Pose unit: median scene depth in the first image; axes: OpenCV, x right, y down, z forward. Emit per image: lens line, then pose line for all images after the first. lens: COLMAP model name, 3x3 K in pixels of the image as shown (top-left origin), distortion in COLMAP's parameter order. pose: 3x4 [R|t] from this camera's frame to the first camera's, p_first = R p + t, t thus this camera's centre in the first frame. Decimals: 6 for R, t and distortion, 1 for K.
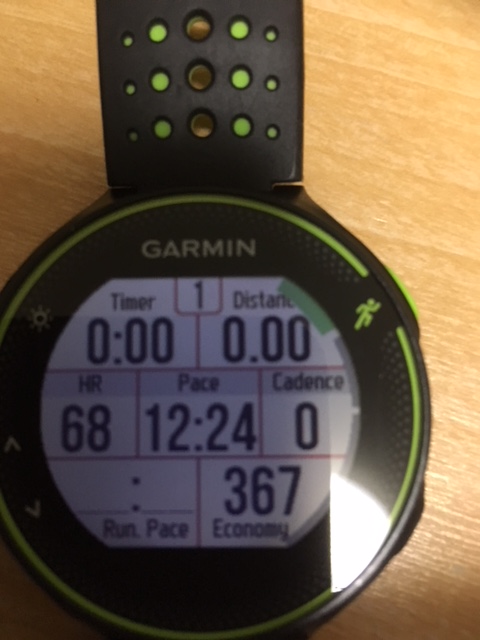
lens RADIAL K [[544.0, 0, 240.5], [0, 544.0, 321.8], [0, 0, 1]] dist [0.045699, -0.074029]
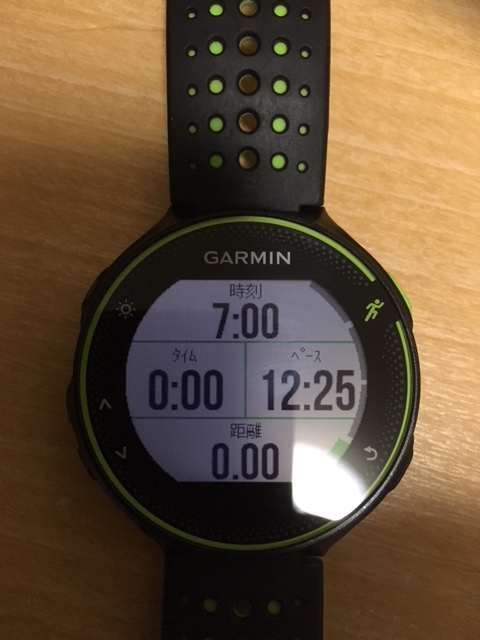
lens RADIAL K [[544.0, 0, 242.8], [0, 544.0, 314.2], [0, 0, 1]] dist [0.045699, -0.074029]
pose [[0.999471, 0.016511, 0.028004, -0.122875], [-0.017243, 0.999511, 0.026077, -0.033038], [-0.027560, -0.026546, 0.999268, -0.315018]]
